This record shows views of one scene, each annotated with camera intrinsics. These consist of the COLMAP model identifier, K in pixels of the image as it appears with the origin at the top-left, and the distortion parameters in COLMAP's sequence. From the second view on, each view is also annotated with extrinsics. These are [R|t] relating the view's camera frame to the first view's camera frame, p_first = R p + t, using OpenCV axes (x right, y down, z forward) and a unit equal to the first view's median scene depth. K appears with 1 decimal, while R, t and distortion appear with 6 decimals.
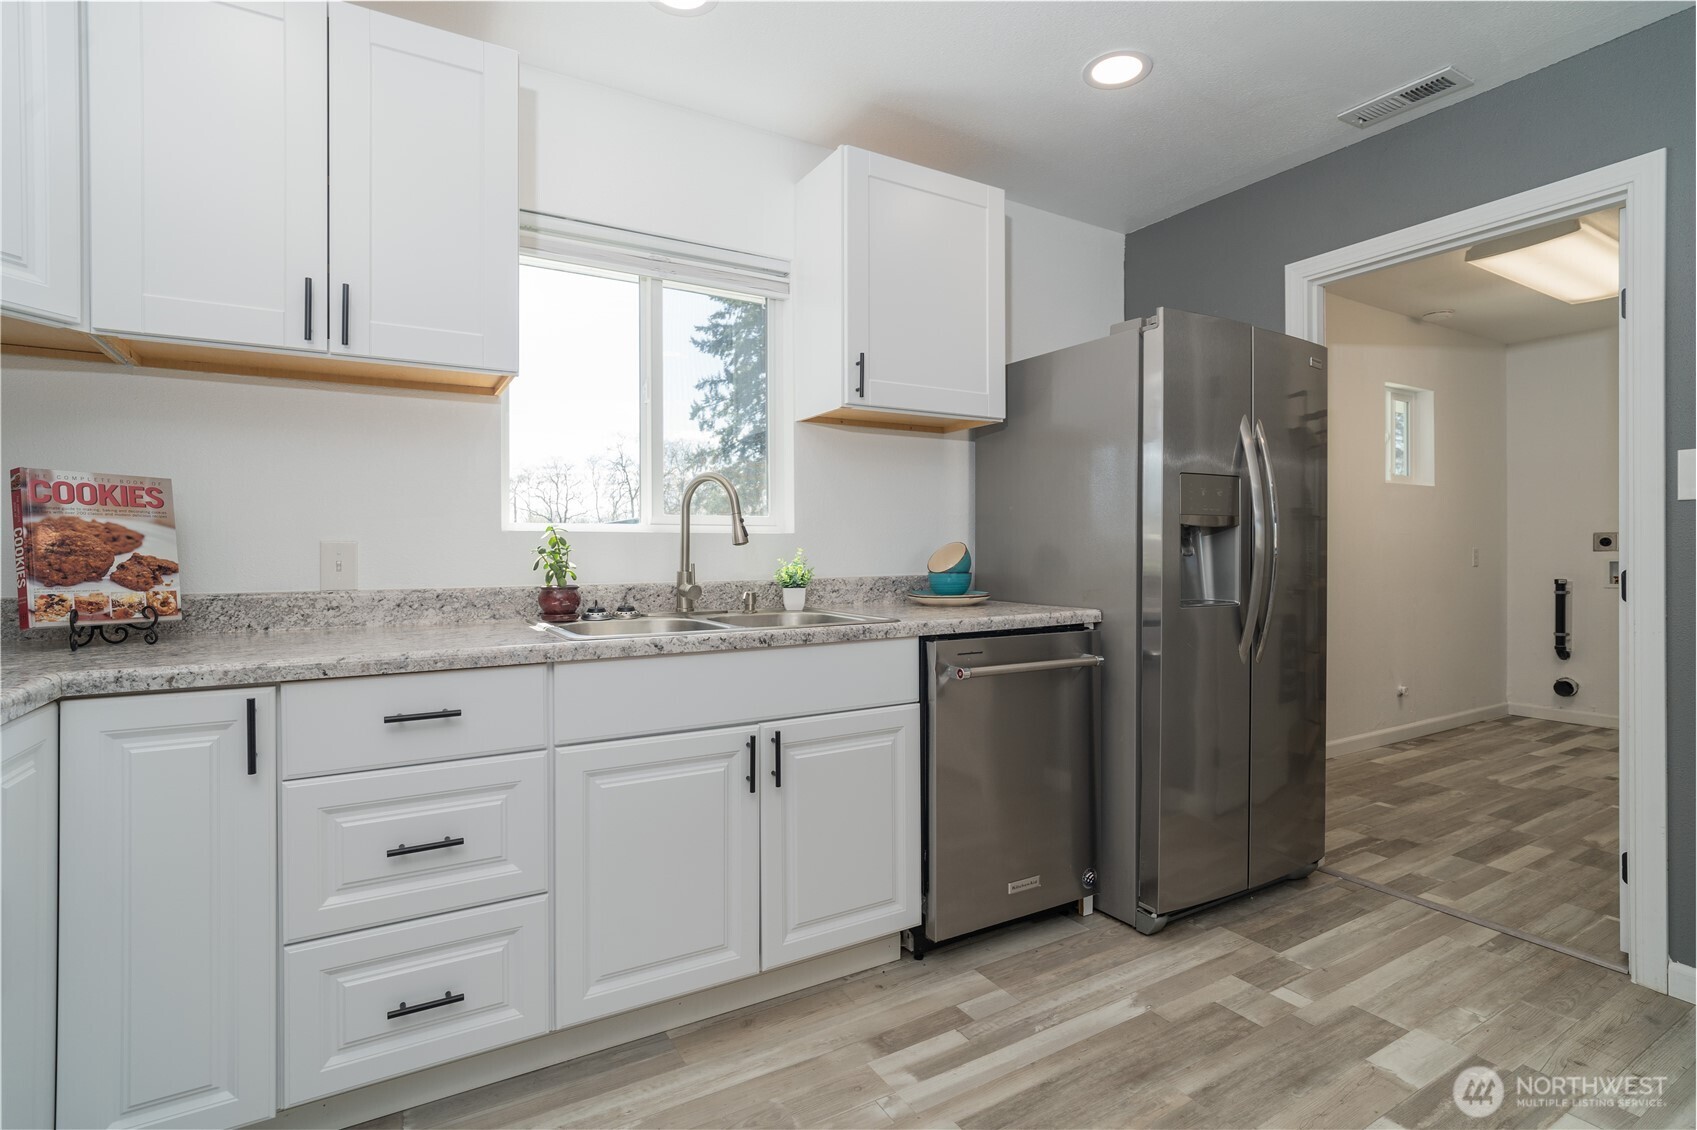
lens RADIAL K [[789.3, 0, 848.5], [0, 789.3, 565.0], [0, 0, 1]] dist [-0.002020, -0.000179]
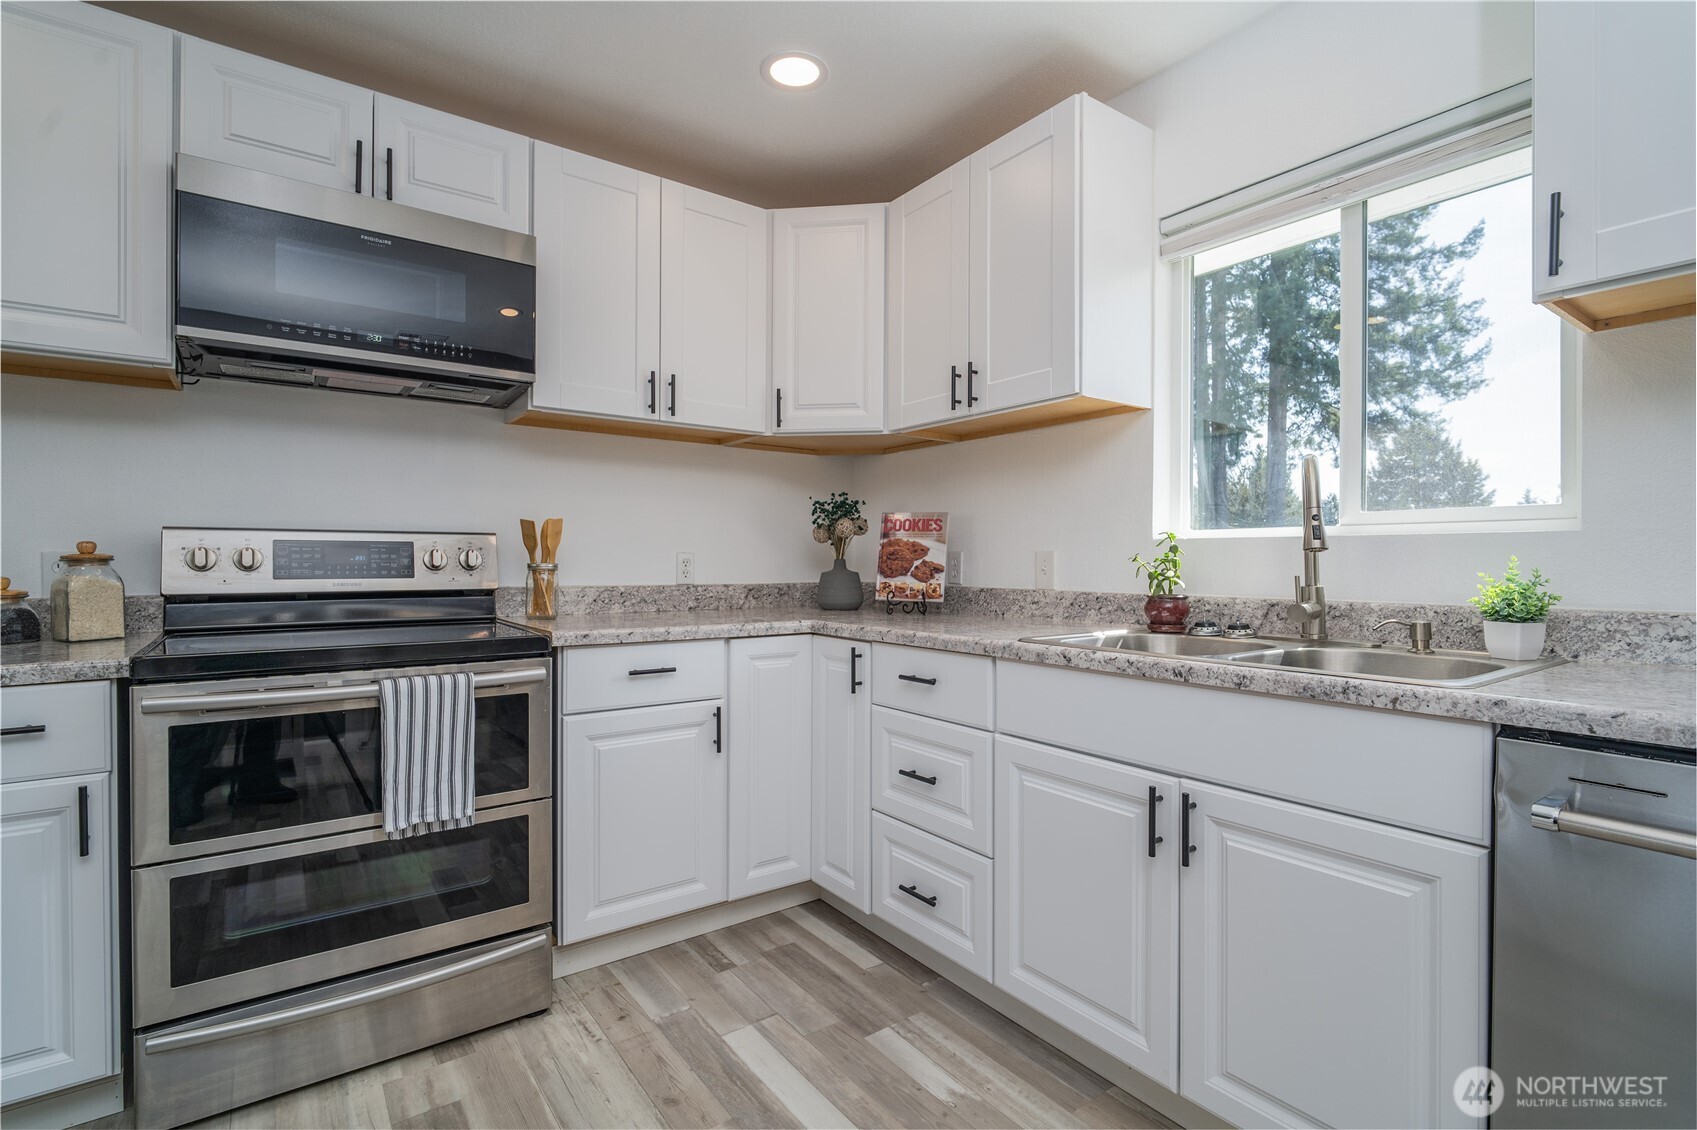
lens RADIAL K [[803.3, 0, 848.5], [0, 803.3, 565.0], [0, 0, 1]] dist [0.001419, 0.000850]
pose [[0.097701, 0.009758, -0.995168, 0.655605], [-0.020445, 0.999761, 0.007796, -0.011566], [0.995006, 0.019585, 0.097878, 0.589817]]
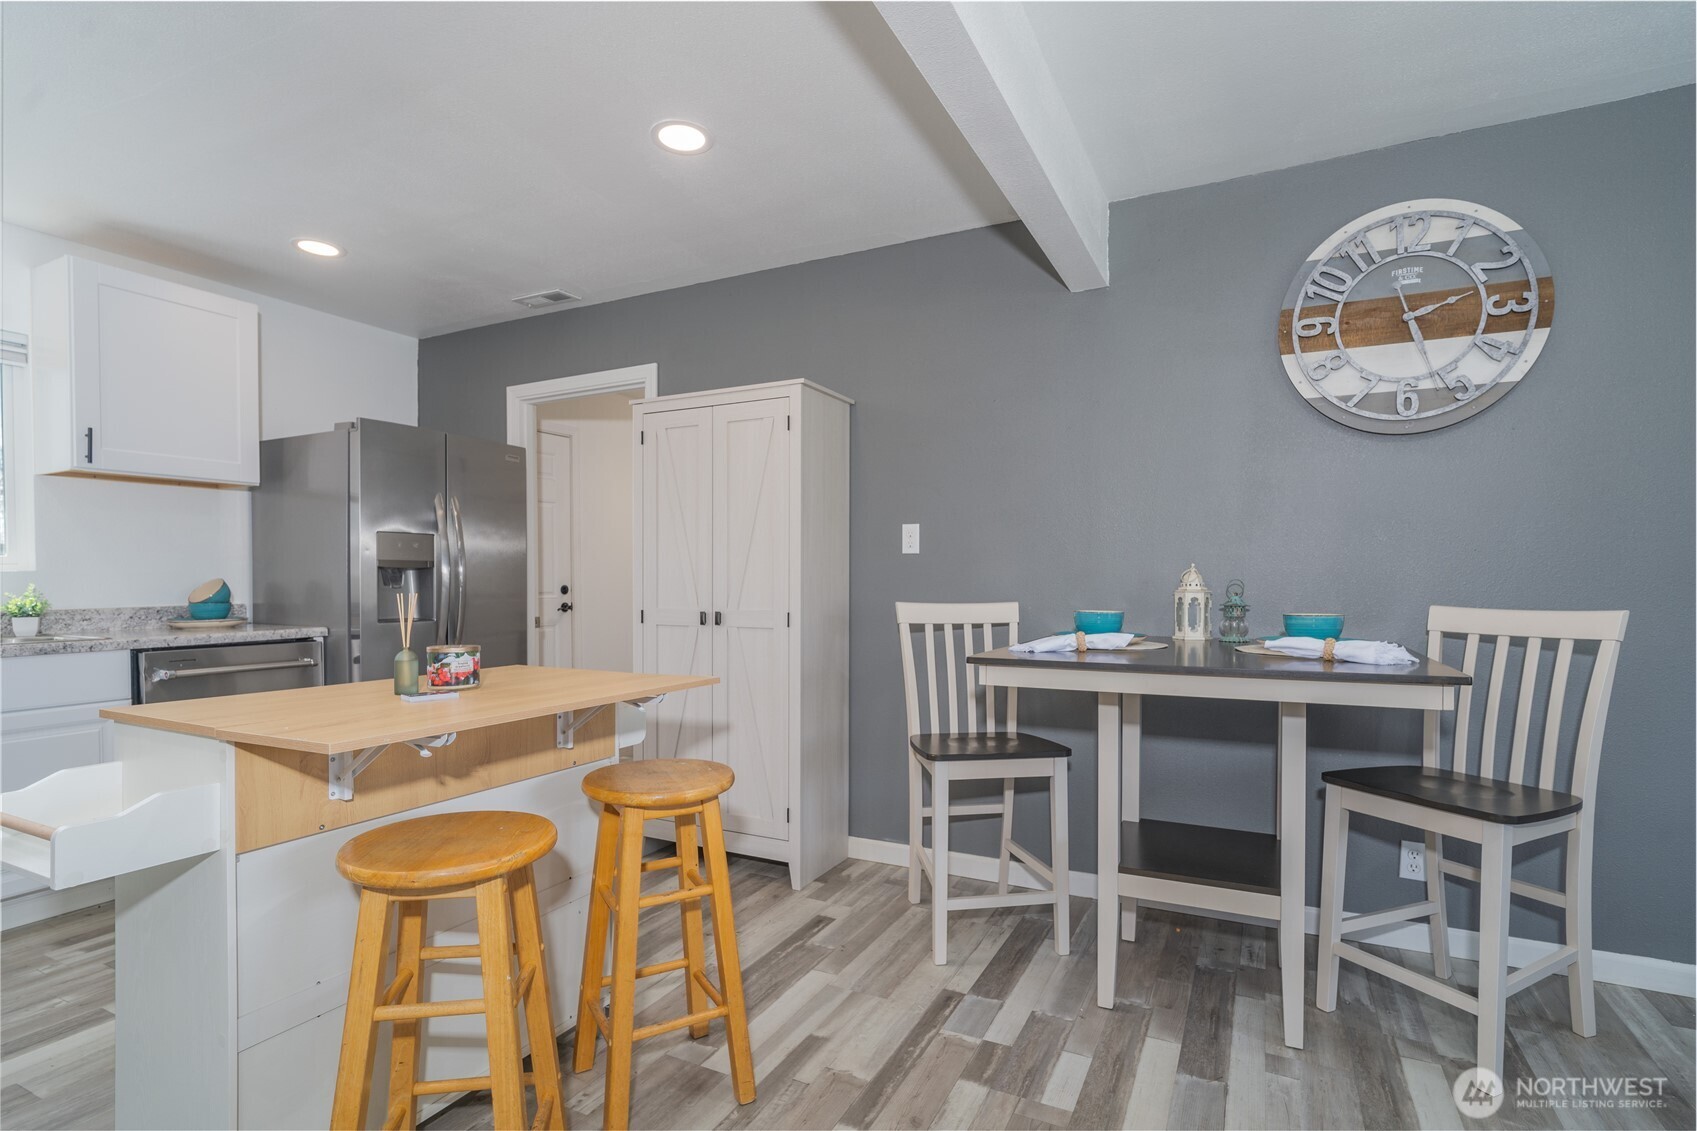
lens RADIAL K [[797.8, 0, 843.5], [0, 797.8, 590.5], [0, 0, 1]] dist [-0.000473, 0.000974]
pose [[0.850179, -0.012419, 0.526347, 0.461530], [0.016613, 0.999857, -0.003243, 0.017599], [-0.526232, 0.011501, 0.850264, -0.889350]]
